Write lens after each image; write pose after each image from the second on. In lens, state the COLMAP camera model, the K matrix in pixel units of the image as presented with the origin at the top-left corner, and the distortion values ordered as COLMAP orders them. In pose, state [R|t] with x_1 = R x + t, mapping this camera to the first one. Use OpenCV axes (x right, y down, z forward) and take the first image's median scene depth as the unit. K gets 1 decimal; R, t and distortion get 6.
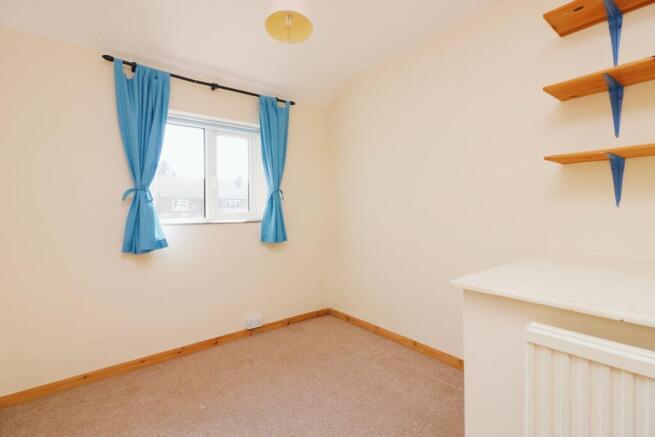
lens RADIAL K [[302.8, 0, 330.0], [0, 302.8, 211.9], [0, 0, 1]] dist [0.000452, -0.000036]
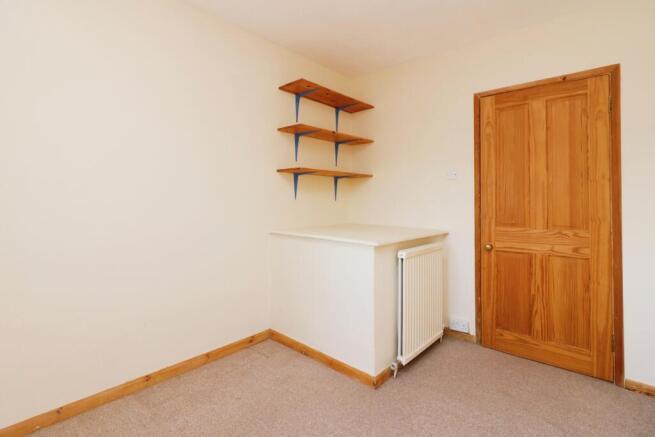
lens RADIAL K [[311.7, 0, 318.1], [0, 311.7, 201.4], [0, 0, 1]] dist [0.000037, -0.000401]
pose [[-0.144034, 0.005002, 0.989560, -0.791633], [0.003188, 0.999984, -0.004591, 0.000557], [-0.989568, 0.002493, -0.144048, 0.995974]]
